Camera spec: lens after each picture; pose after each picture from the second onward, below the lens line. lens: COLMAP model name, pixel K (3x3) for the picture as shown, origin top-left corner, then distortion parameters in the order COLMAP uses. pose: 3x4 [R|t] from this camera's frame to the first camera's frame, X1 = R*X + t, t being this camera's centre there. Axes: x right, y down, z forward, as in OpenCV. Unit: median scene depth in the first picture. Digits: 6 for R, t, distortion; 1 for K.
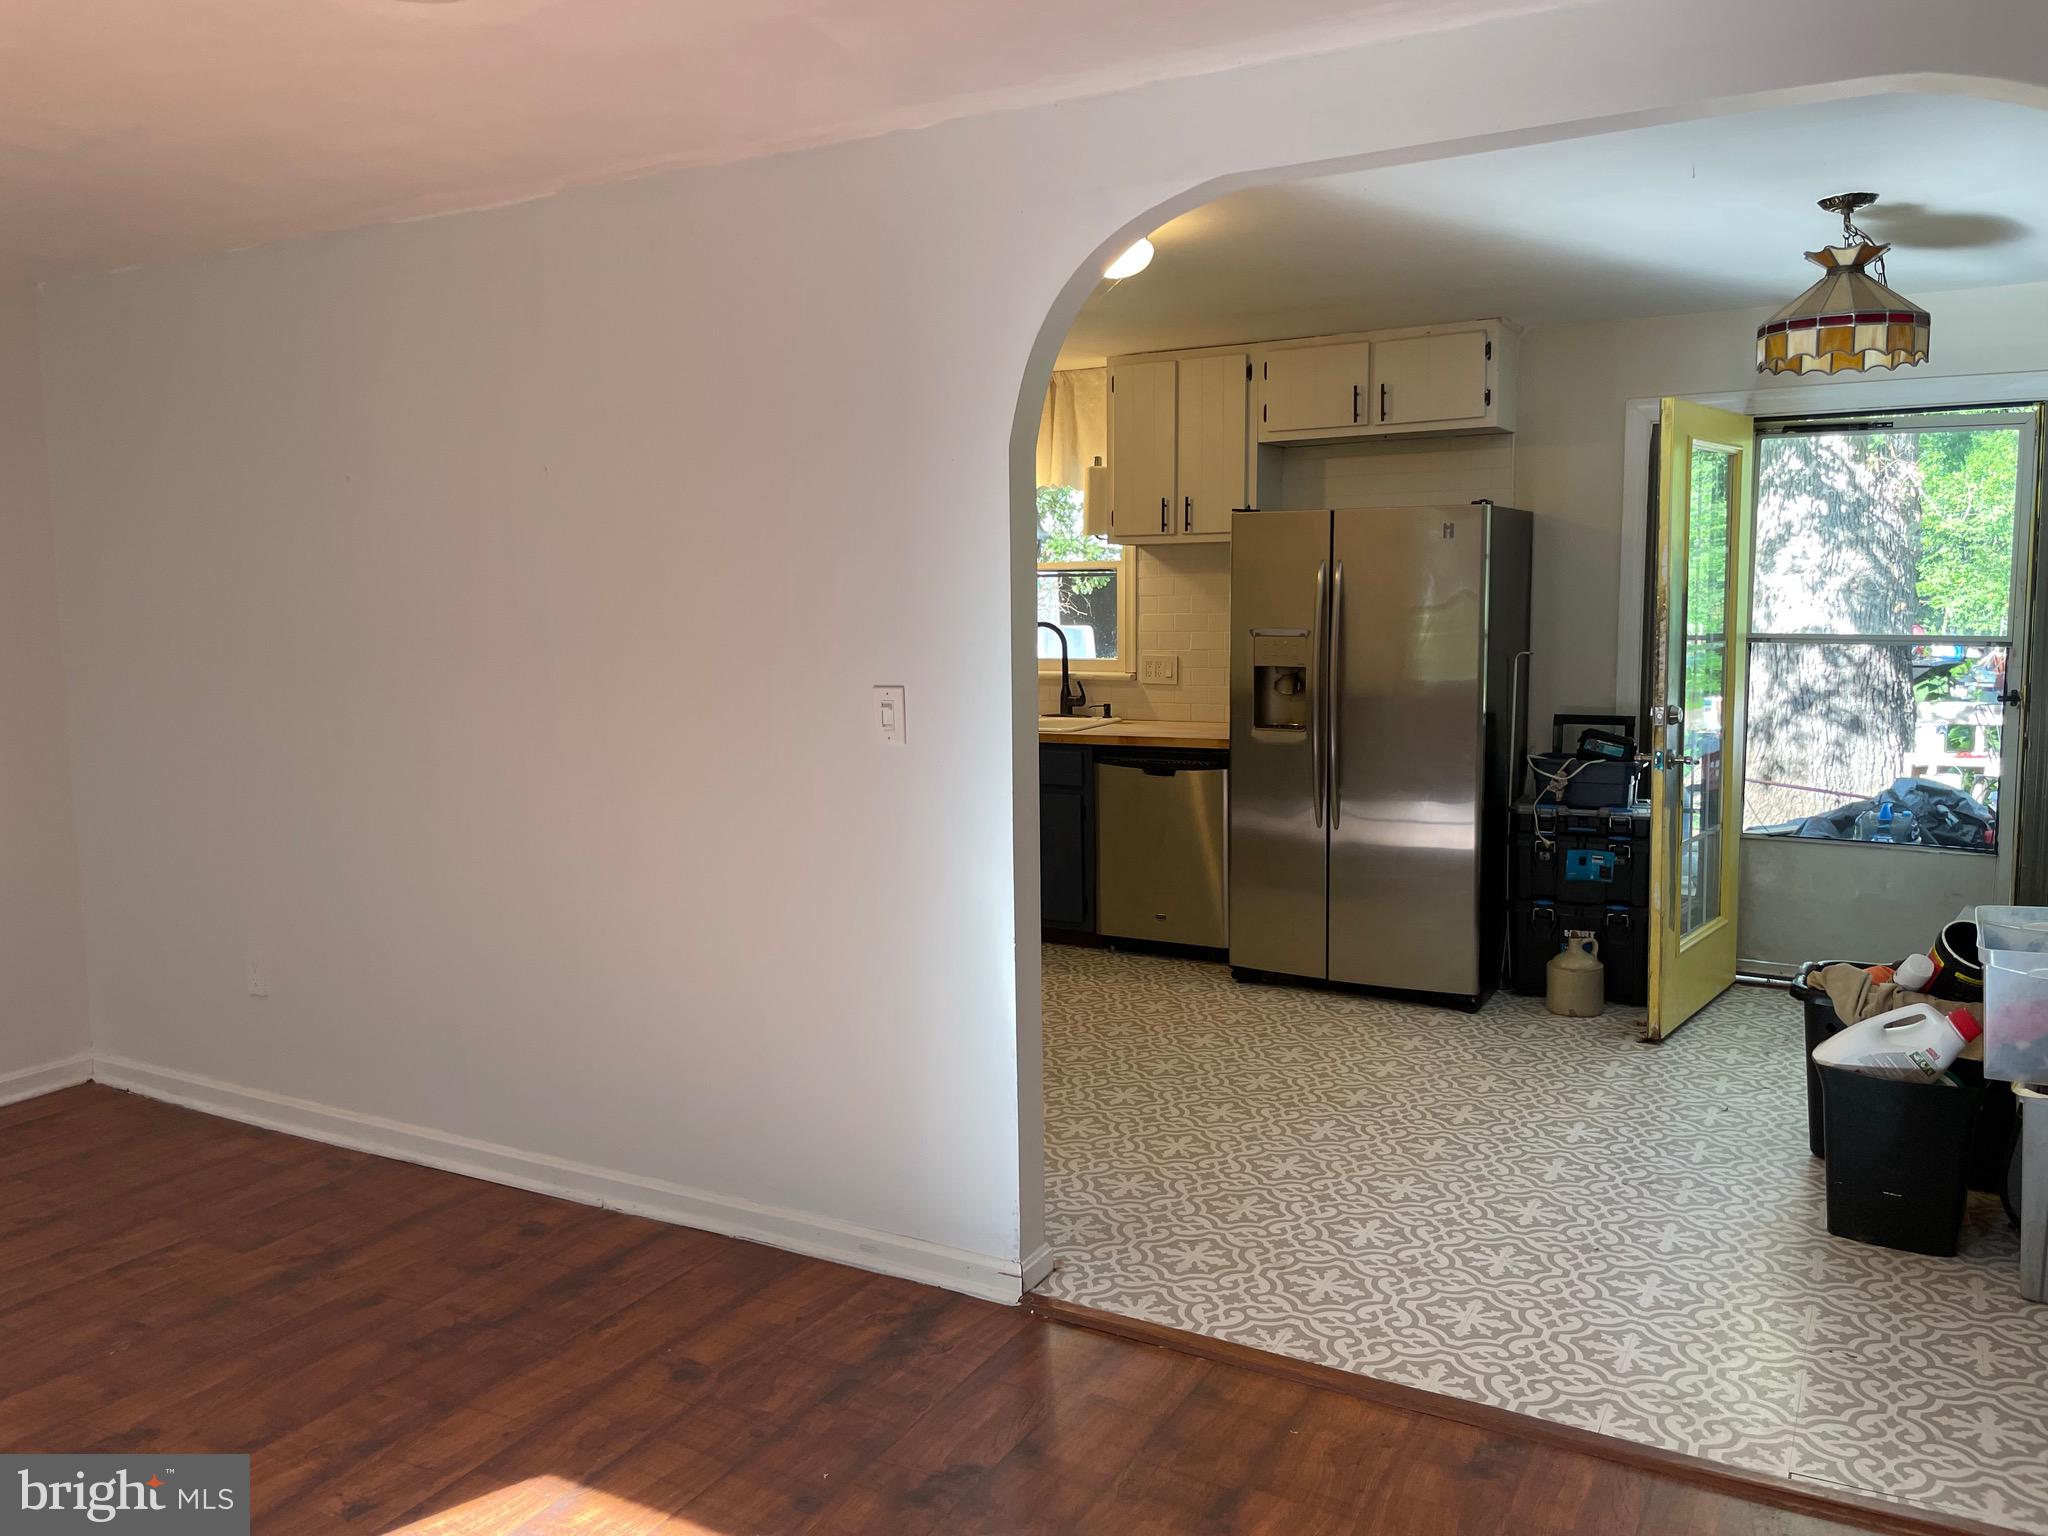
lens RADIAL K [[1562.5, 0, 1024.0], [0, 1562.5, 768.0], [0, 0, 1]] dist [0.064345, -0.099866]
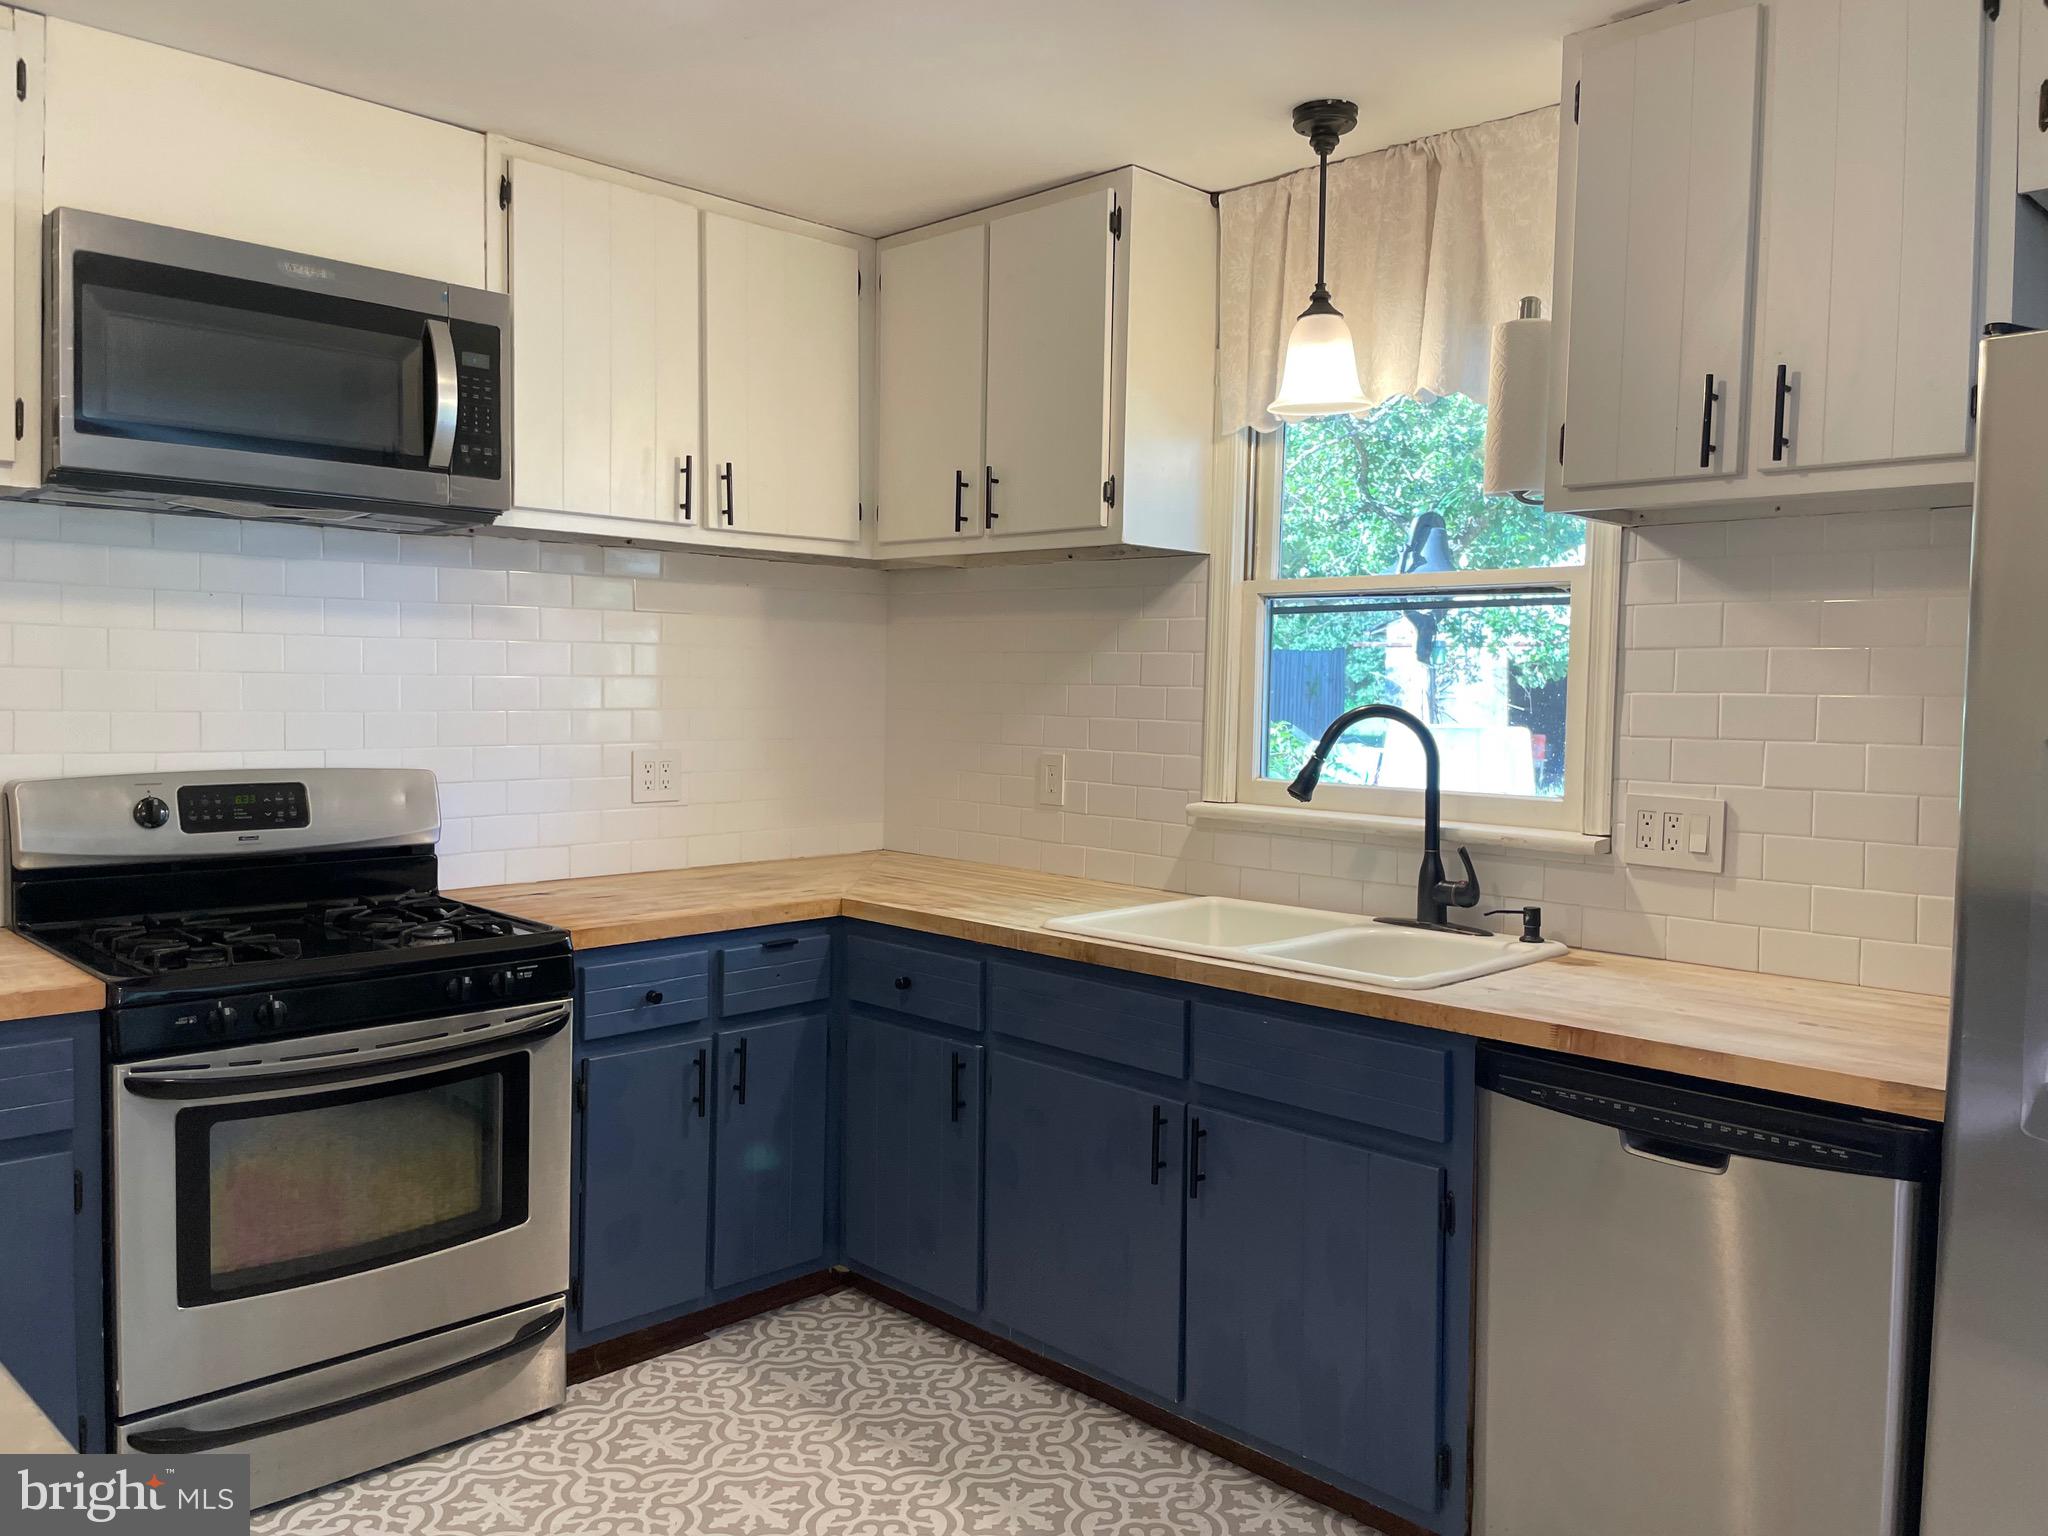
lens RADIAL K [[1550.6, 0, 1075.9], [0, 1550.6, 766.1], [0, 0, 1]] dist [0.054892, -0.104216]
pose [[0.967878, 0.038164, -0.248507, 0.037302], [-0.049547, 0.997982, -0.039711, -0.055724], [0.246490, 0.050748, 0.967816, 0.573994]]
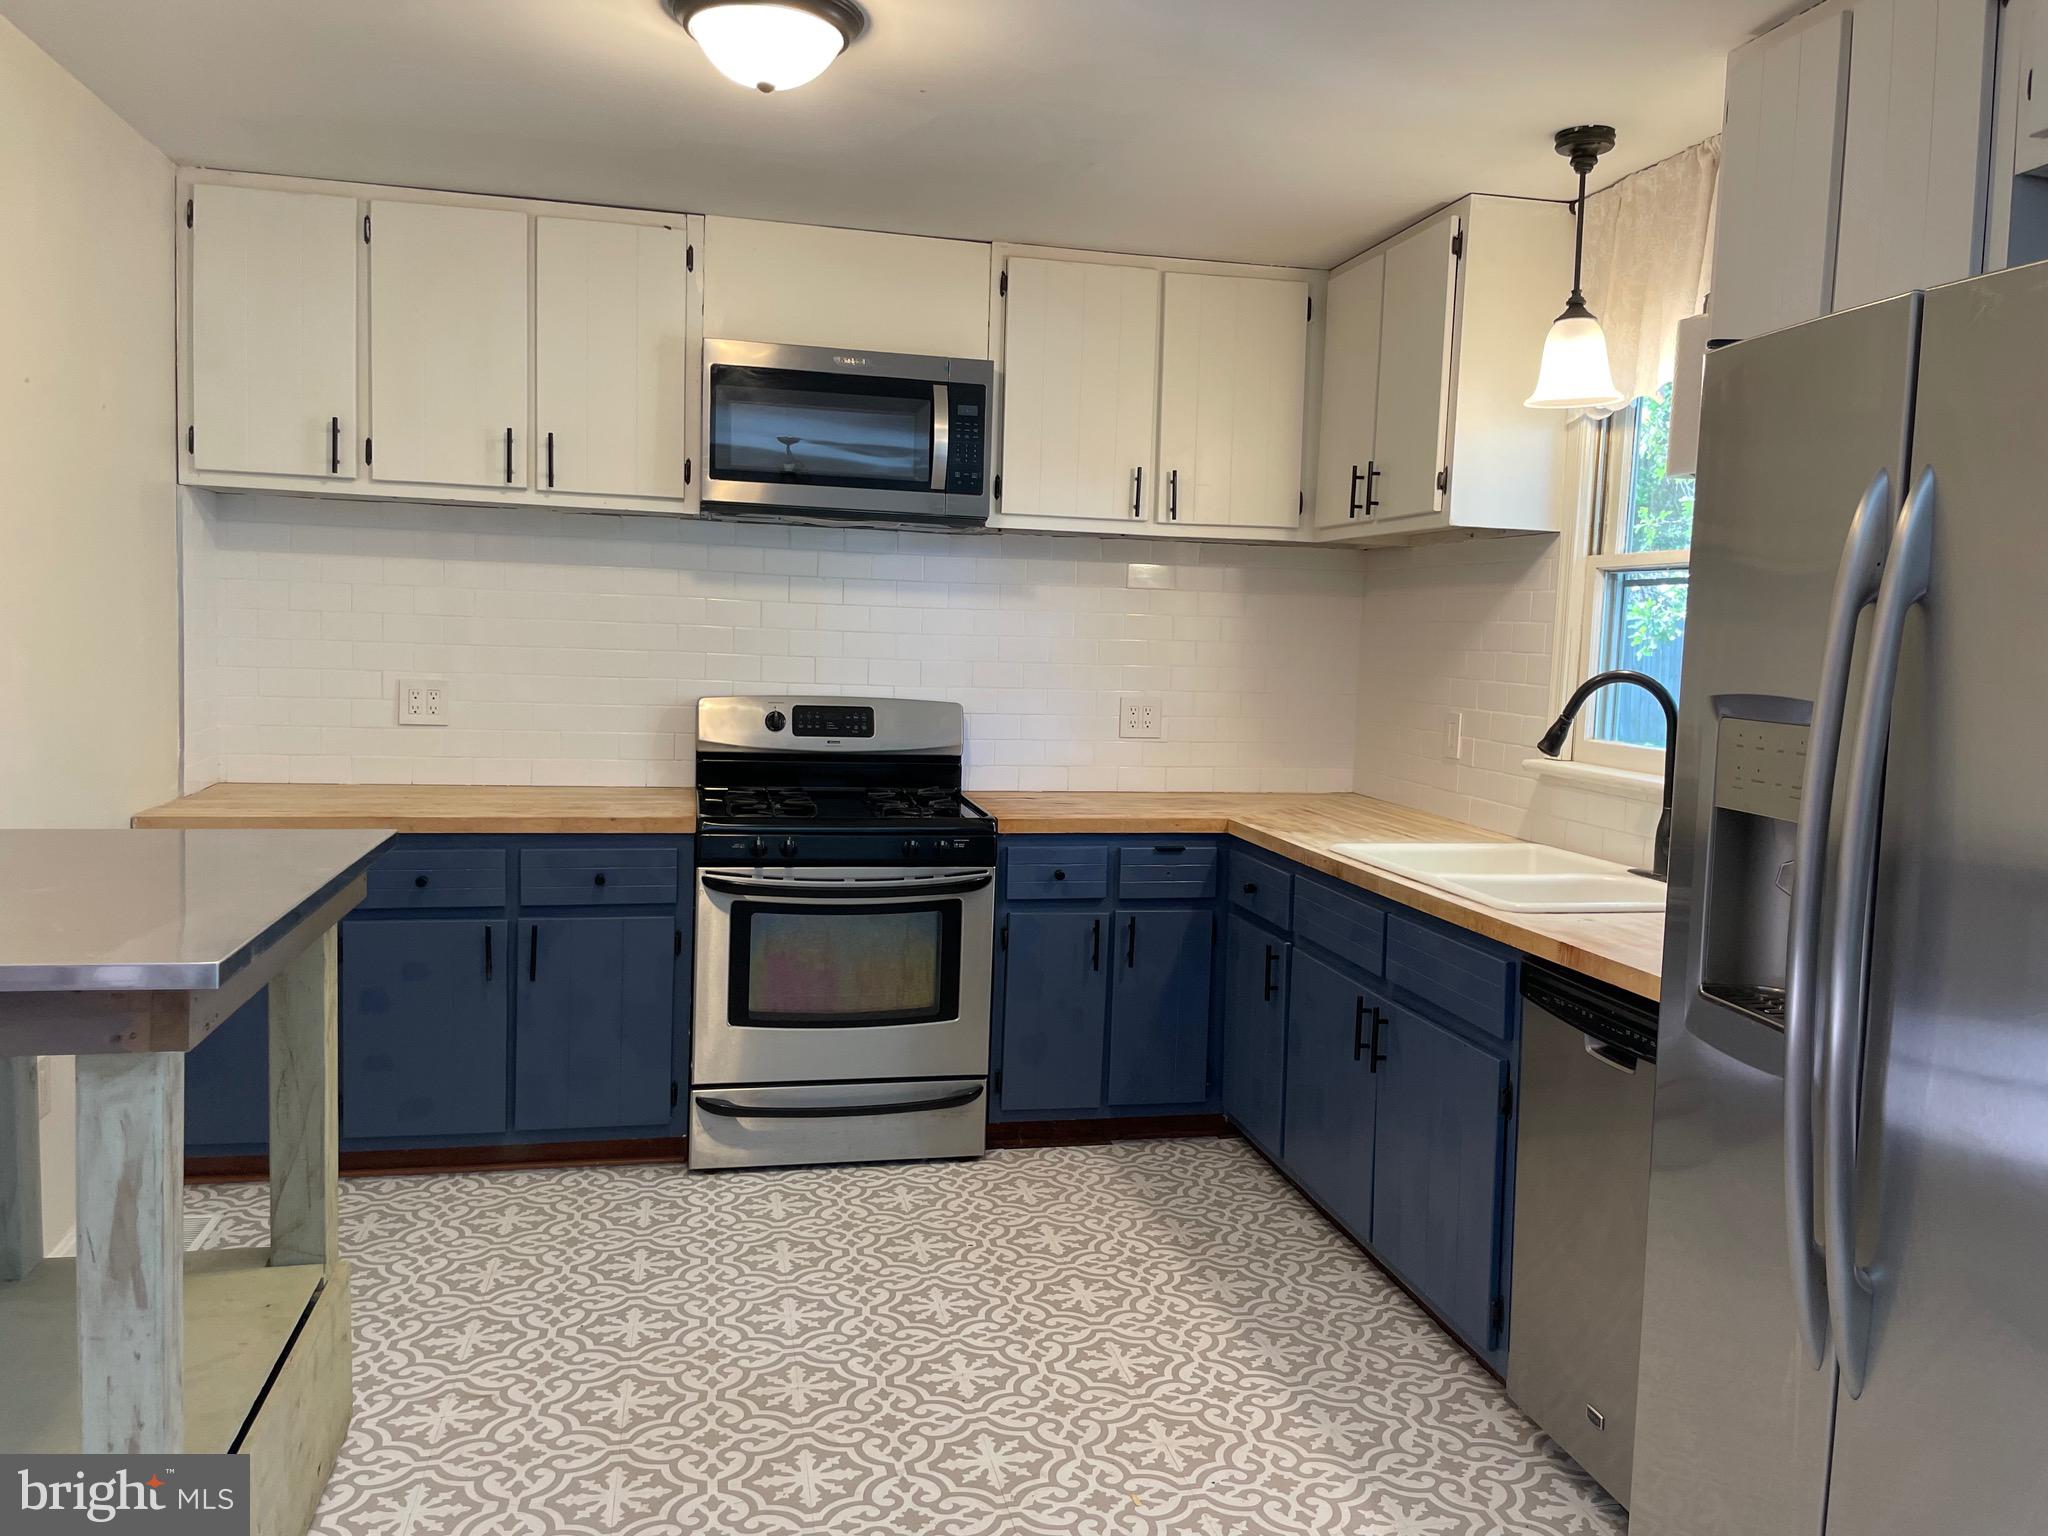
lens RADIAL K [[1562.5, 0, 1024.0], [0, 1562.5, 768.0], [0, 0, 1]] dist [0.064345, -0.099866]
pose [[0.668897, 0.095695, -0.737170, 0.247363], [-0.111529, 0.993374, 0.027753, -0.057884], [0.734941, 0.063652, 0.675137, 0.558061]]
